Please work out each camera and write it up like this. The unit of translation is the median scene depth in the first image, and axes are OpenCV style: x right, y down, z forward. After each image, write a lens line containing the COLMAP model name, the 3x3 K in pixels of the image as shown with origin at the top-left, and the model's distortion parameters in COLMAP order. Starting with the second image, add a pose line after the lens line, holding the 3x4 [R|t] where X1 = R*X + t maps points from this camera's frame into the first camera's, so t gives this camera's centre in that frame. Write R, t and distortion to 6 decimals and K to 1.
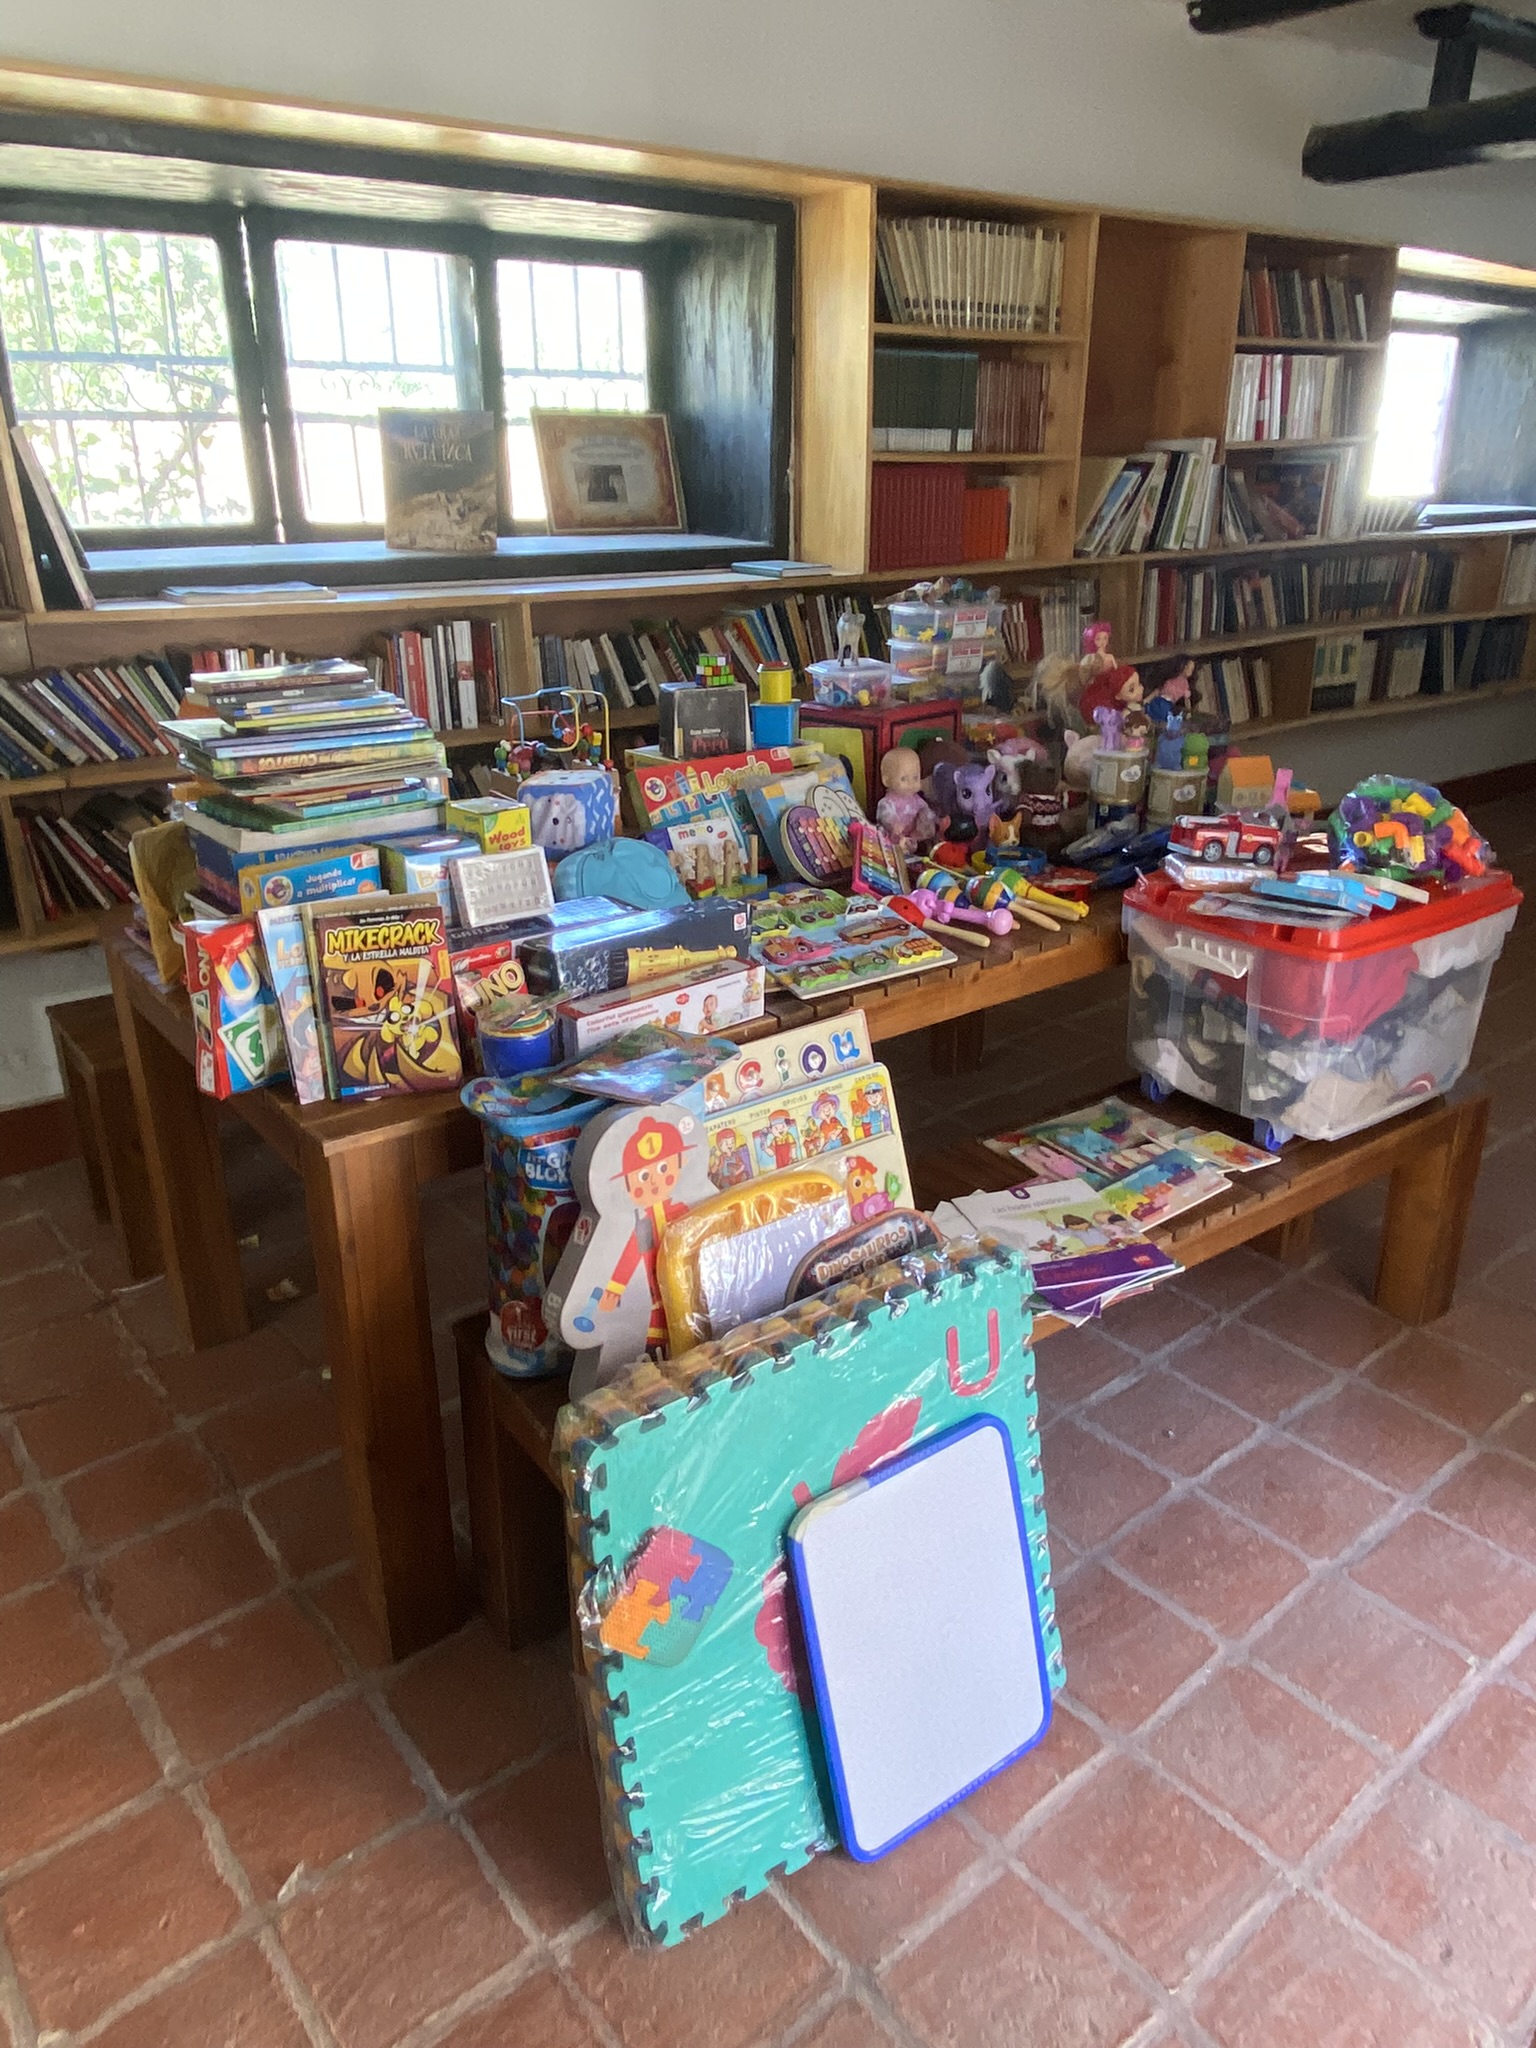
lens RADIAL K [[1390.7, 0, 754.4], [0, 1390.7, 1007.0], [0, 0, 1]] dist [0.060934, -0.068941]
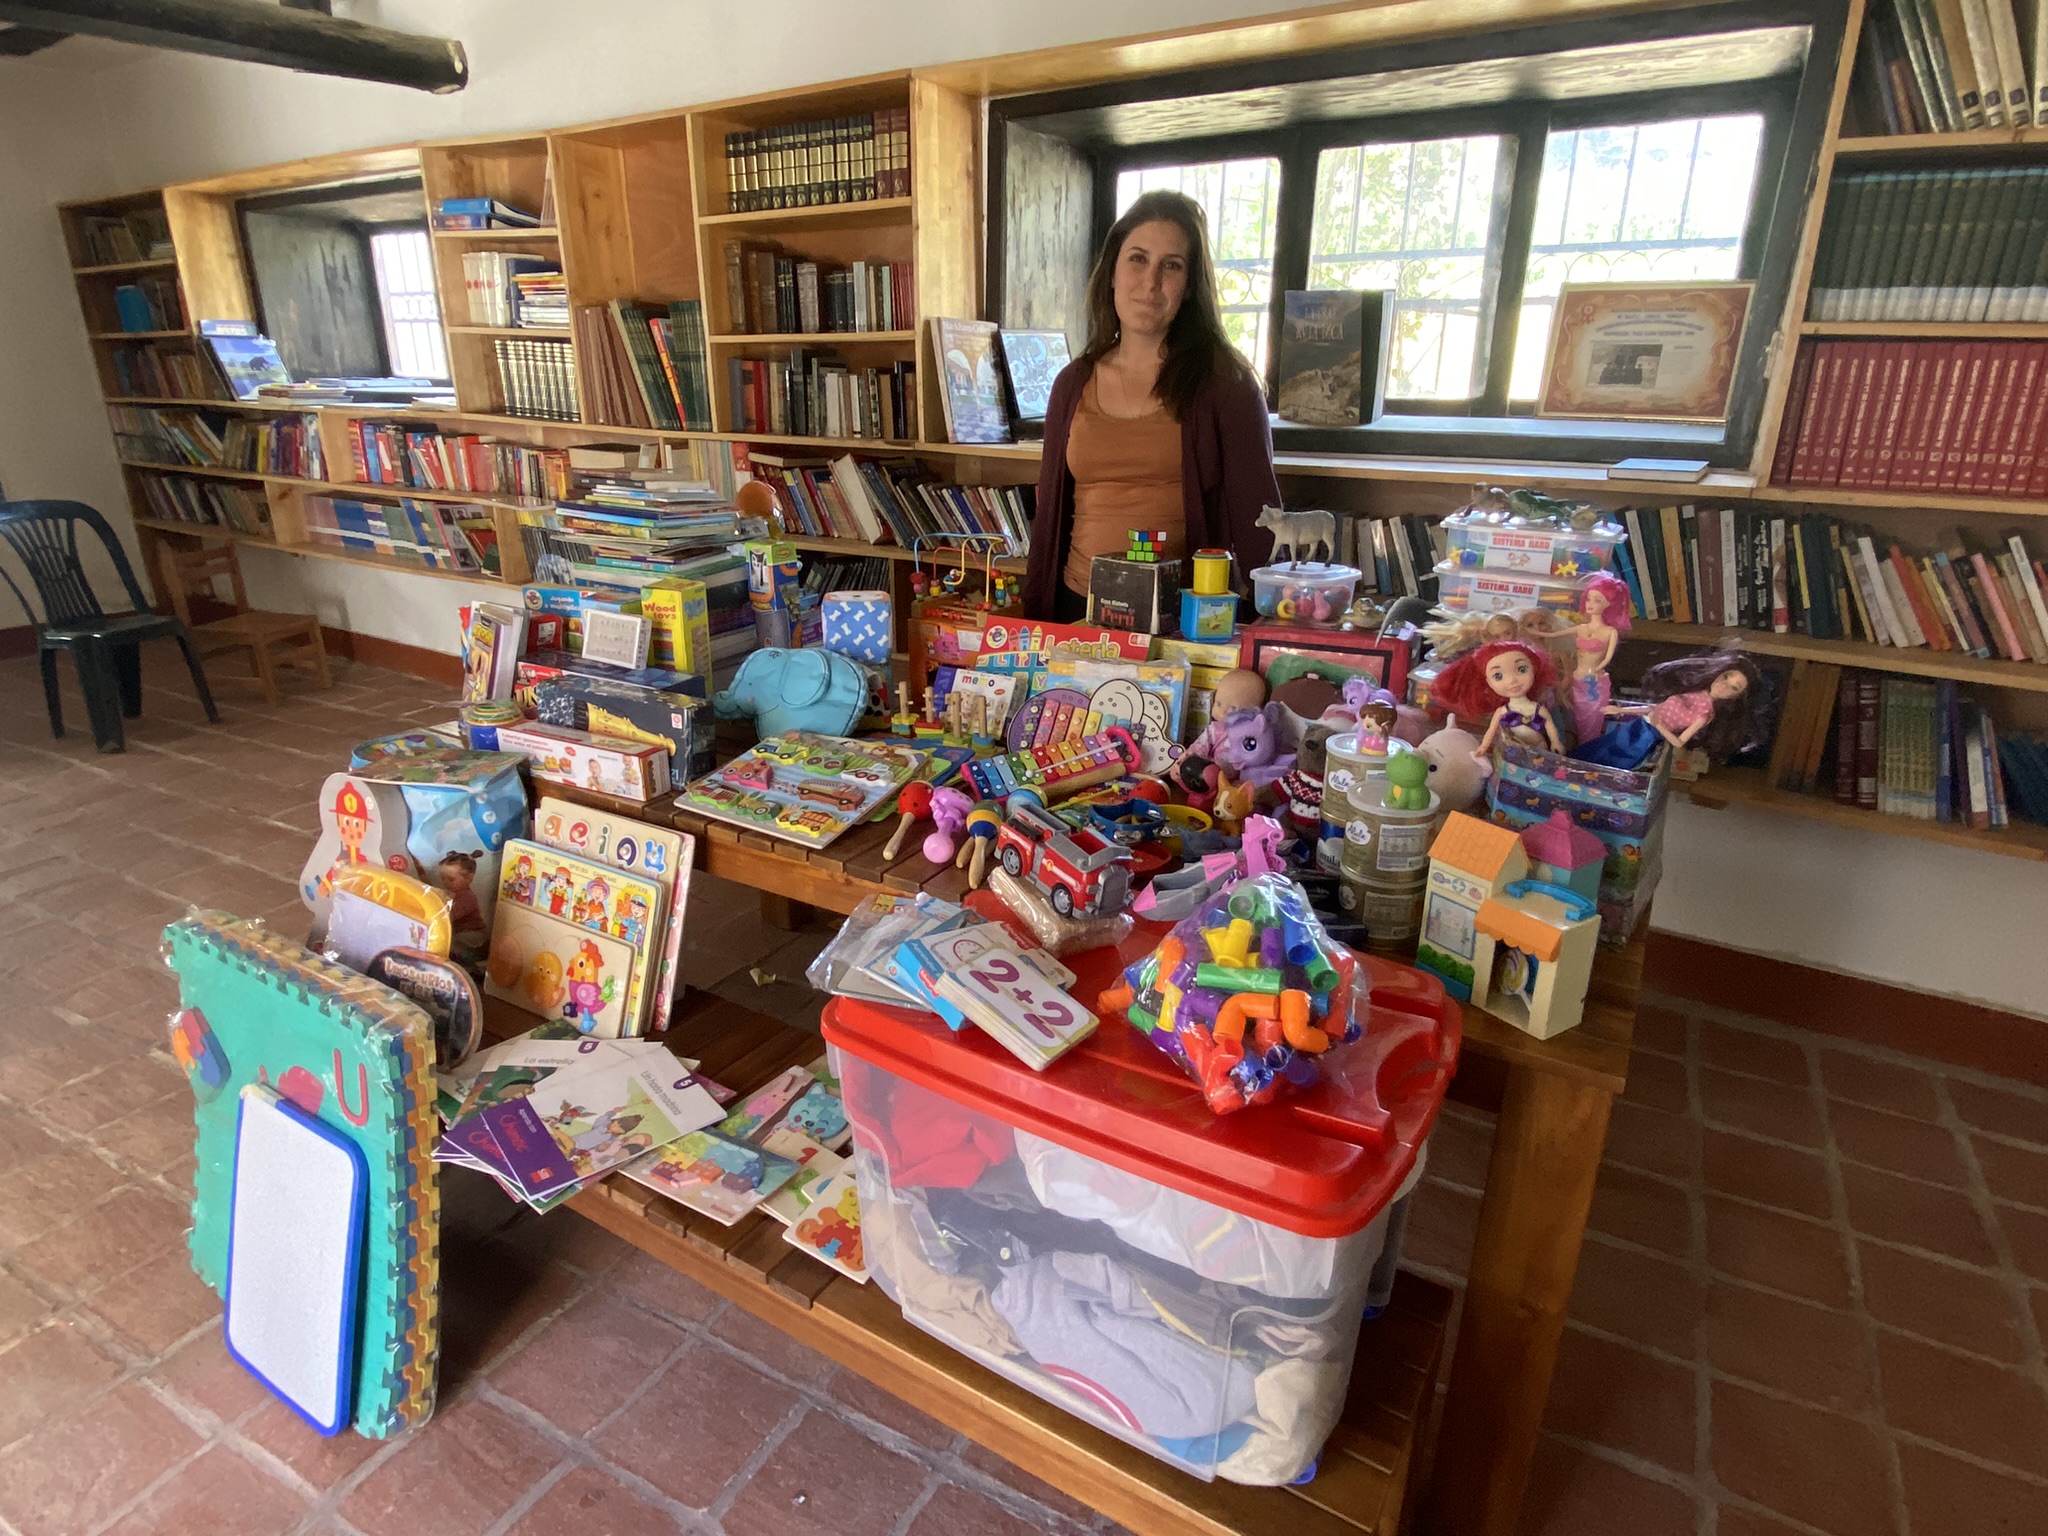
lens RADIAL K [[1135.9, 0, 1022.6], [0, 1135.9, 763.7], [0, 0, 1]] dist [0.035655, -0.033422]
pose [[0.377453, 0.314268, -0.871071, 0.832030], [-0.342551, 0.921313, 0.183960, -0.269818], [0.860342, 0.228950, 0.455405, 0.748583]]
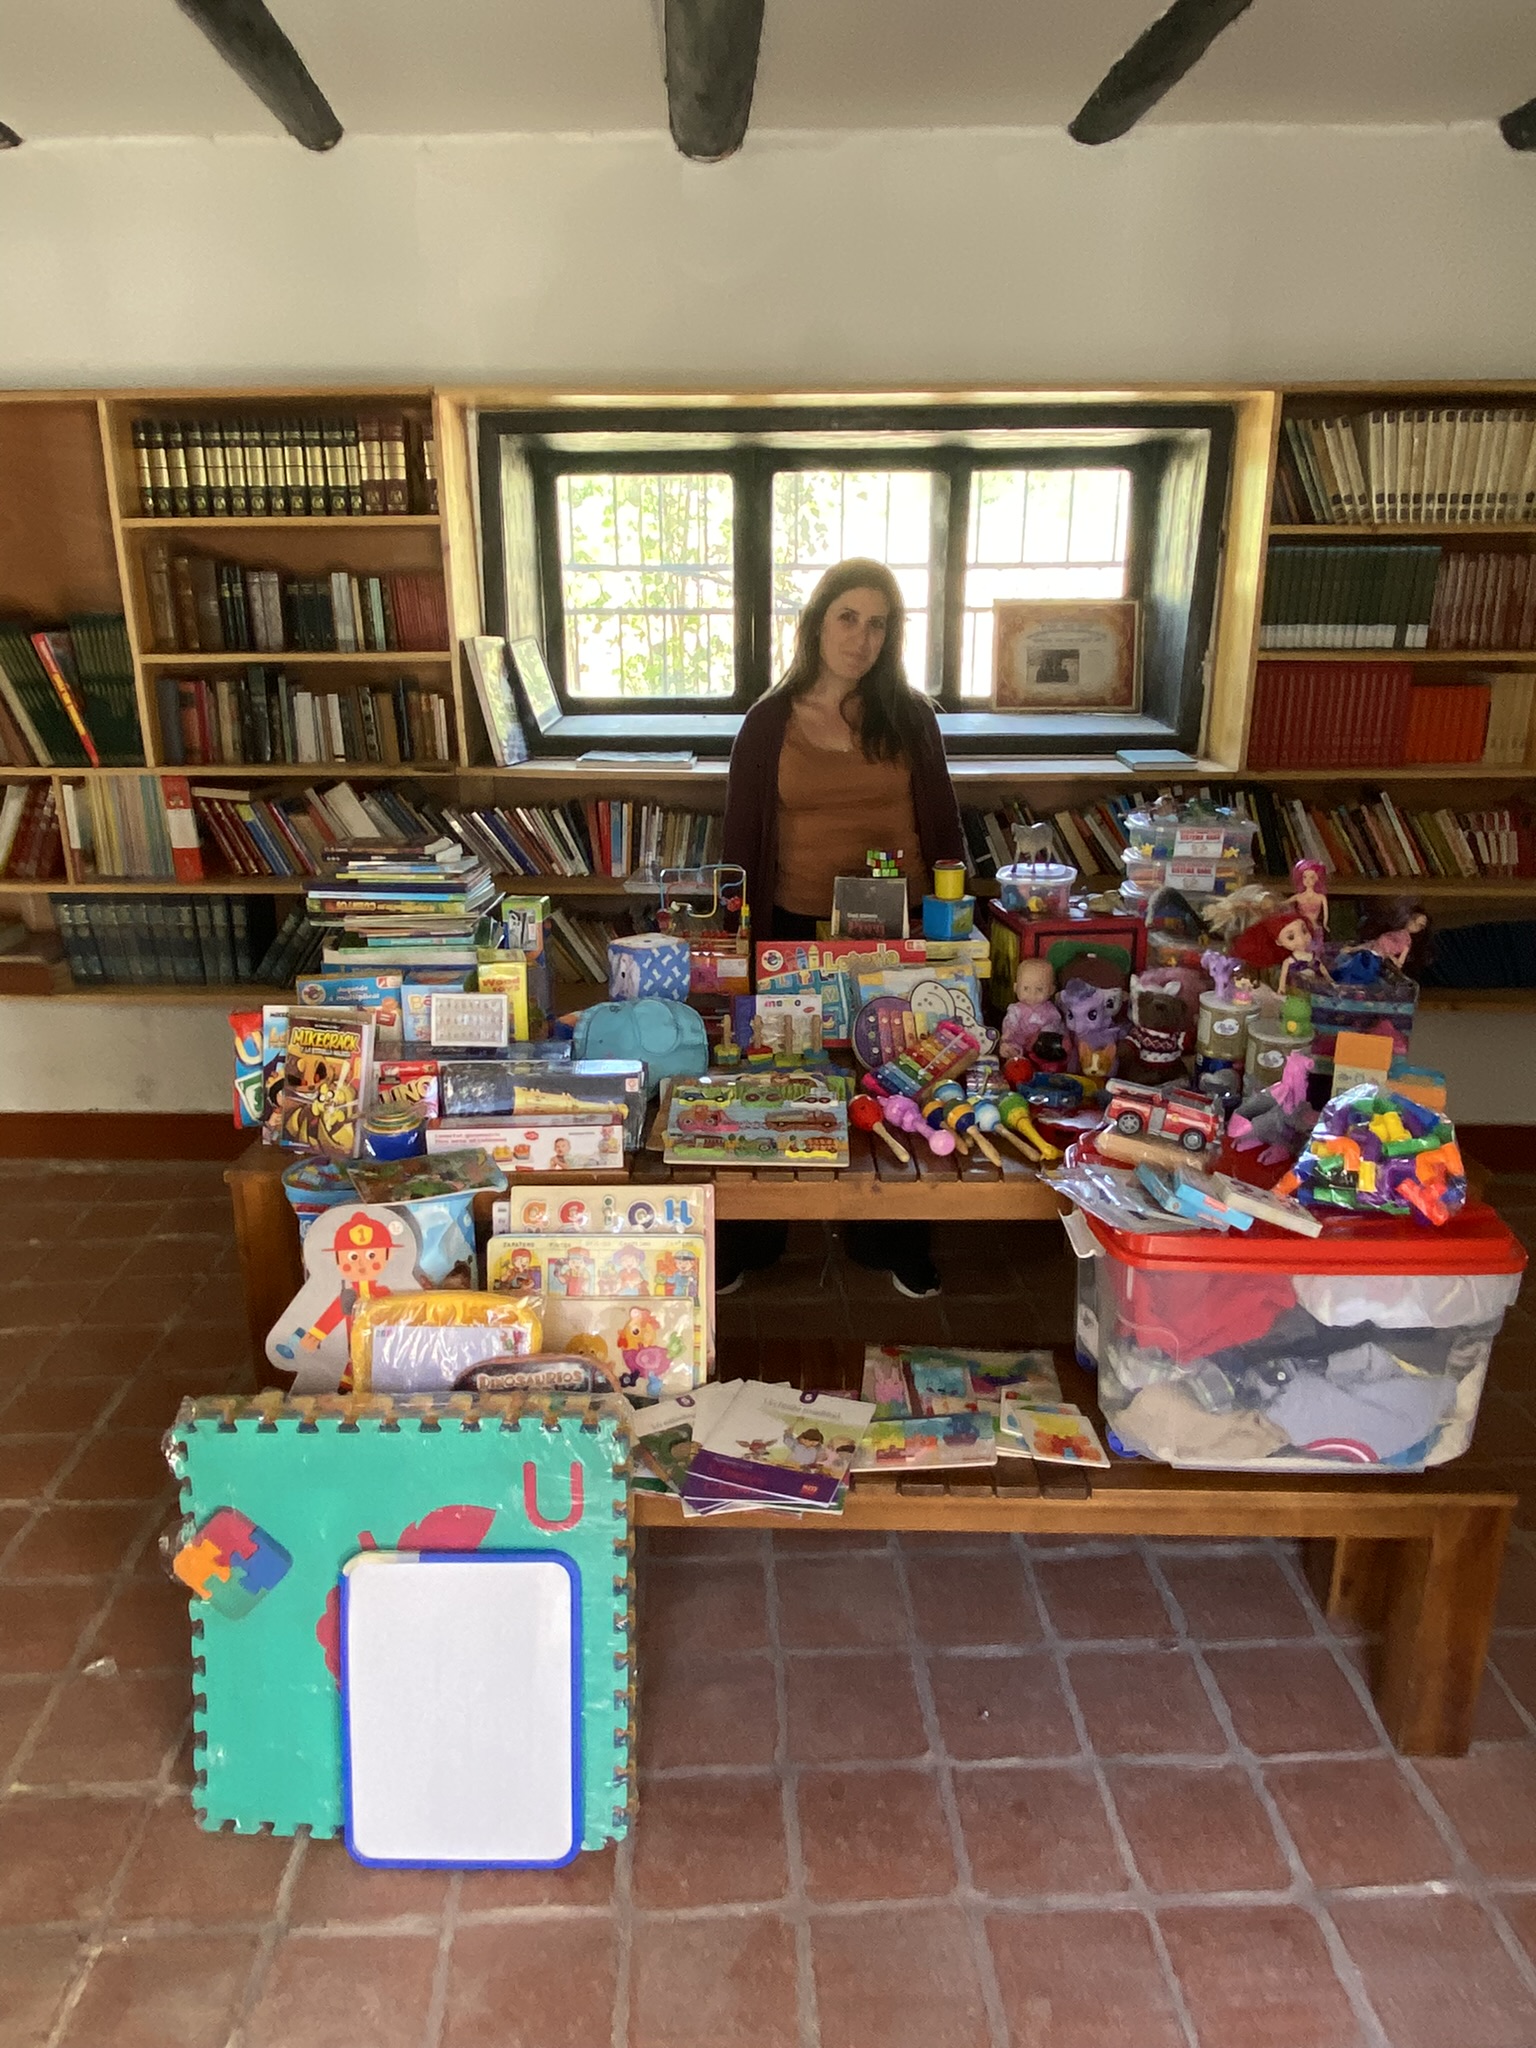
lens RADIAL K [[1390.7, 0, 753.2], [0, 1390.7, 1004.0], [0, 0, 1]] dist [0.060934, -0.068941]
pose [[0.799127, 0.178547, -0.574035, 0.665474], [-0.219012, 0.975721, -0.001405, -0.135543], [0.559847, 0.126843, 0.818829, 0.076004]]
